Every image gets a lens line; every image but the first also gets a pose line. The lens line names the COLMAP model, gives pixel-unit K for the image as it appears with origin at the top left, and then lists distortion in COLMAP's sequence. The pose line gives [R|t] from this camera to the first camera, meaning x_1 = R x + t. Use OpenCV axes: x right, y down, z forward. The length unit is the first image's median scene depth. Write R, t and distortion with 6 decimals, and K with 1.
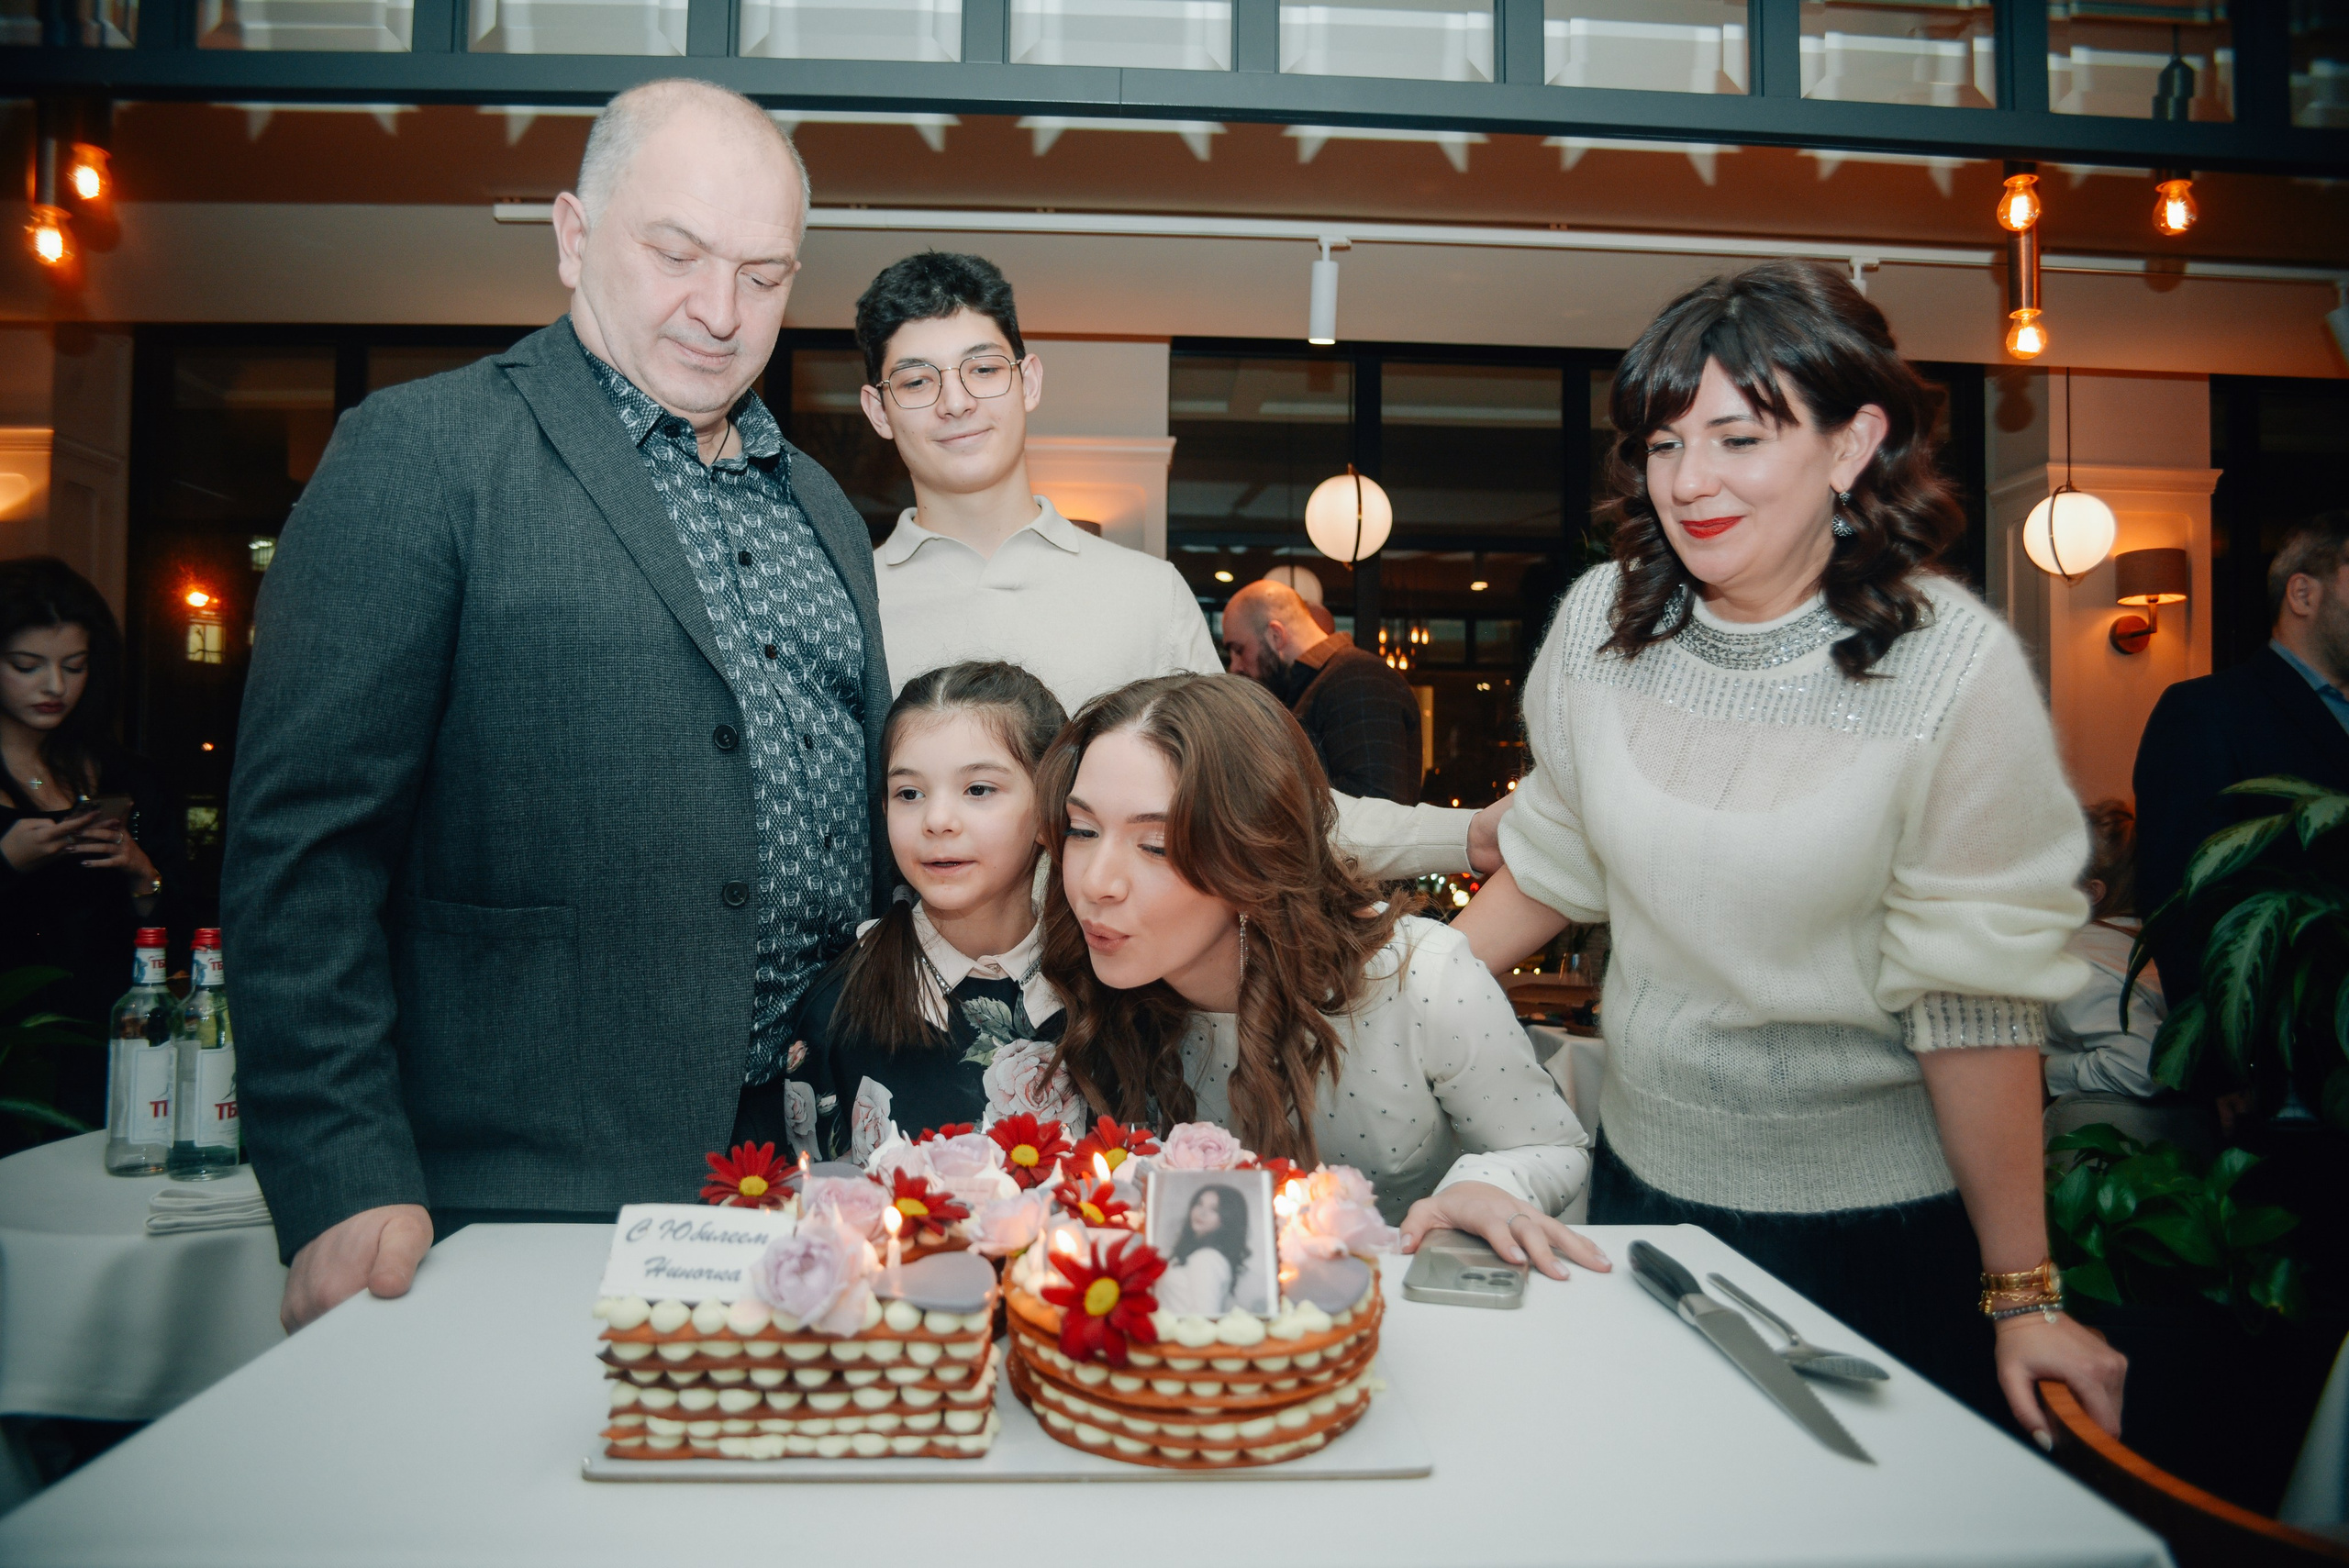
lens RADIAL K [[1543.6, 0, 1174.5], [0, 1543.6, 784.0], [0, 0, 1]] dist [-0.057952, 0.003834]
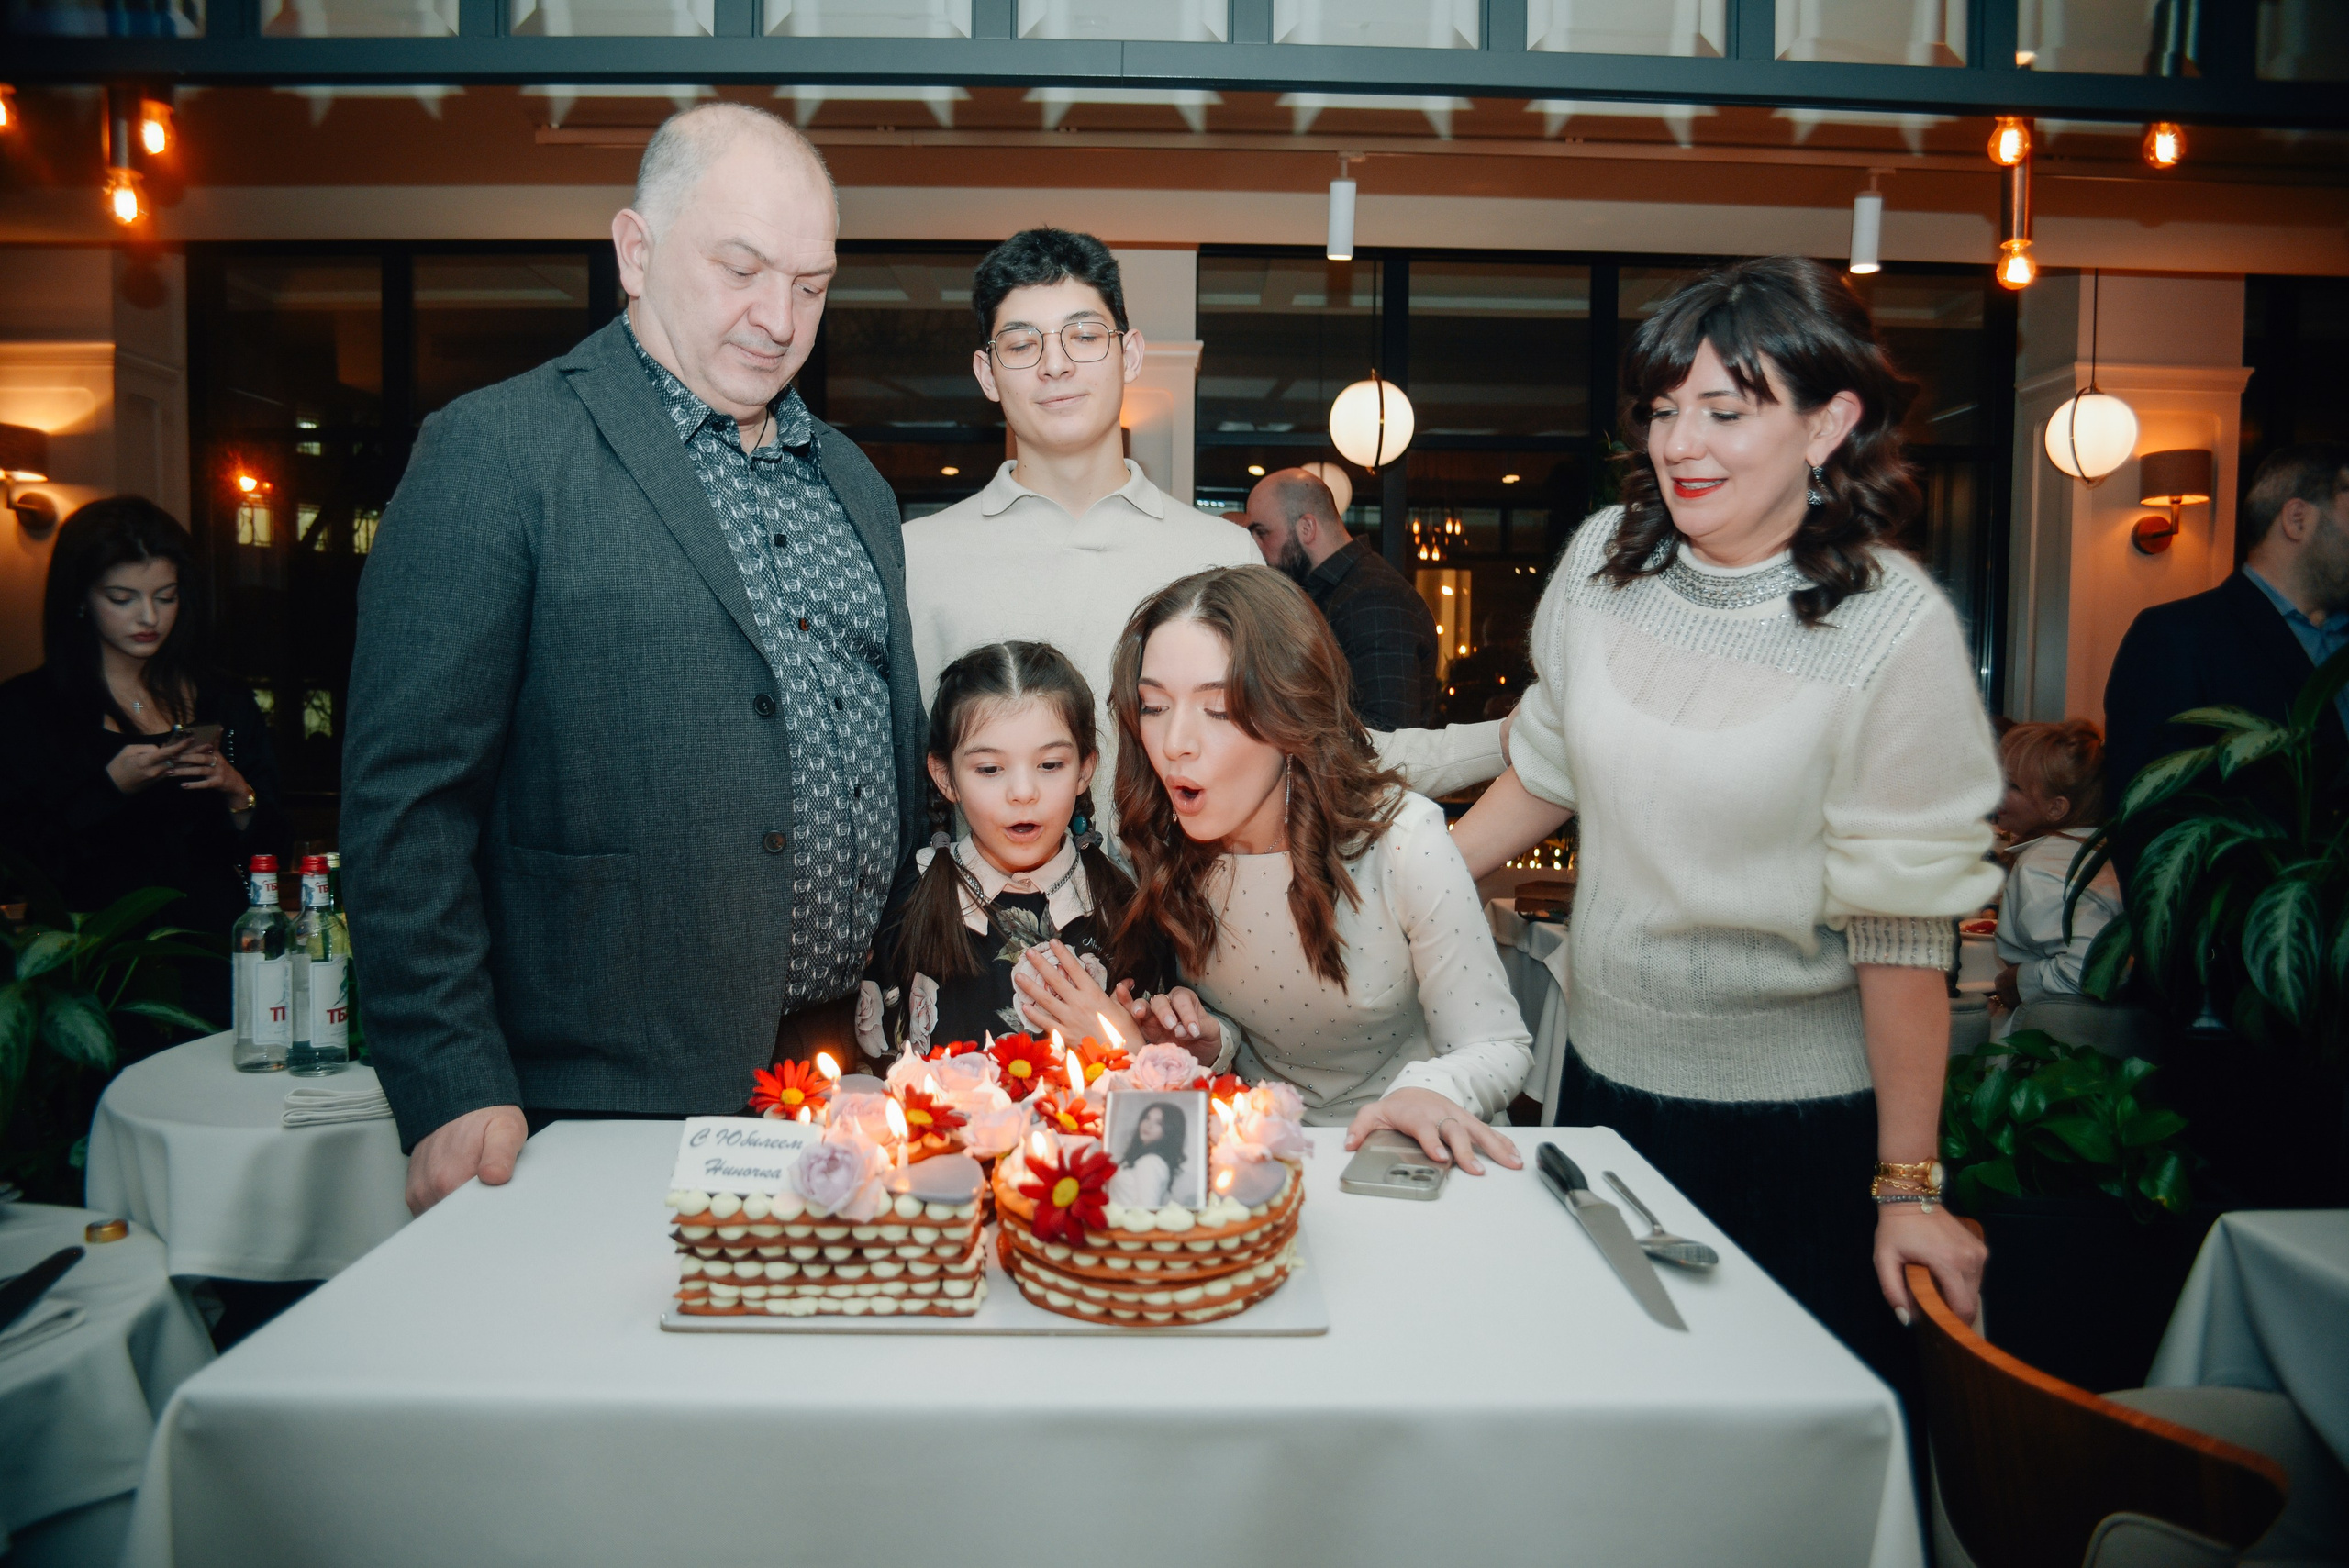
lens RADIAL K [[1543.6, 0, 1174.5], [0, 1543.6, 784.0], [0, 0, 1]] dist [-0.057952, 0.003834]
pose [[0.999537, -0.000015, -0.030437, 0.076554], [0.002444, 0.996810, 0.079779, -0.095522], [0.030338, -0.079816, 0.996348, -0.217148]]
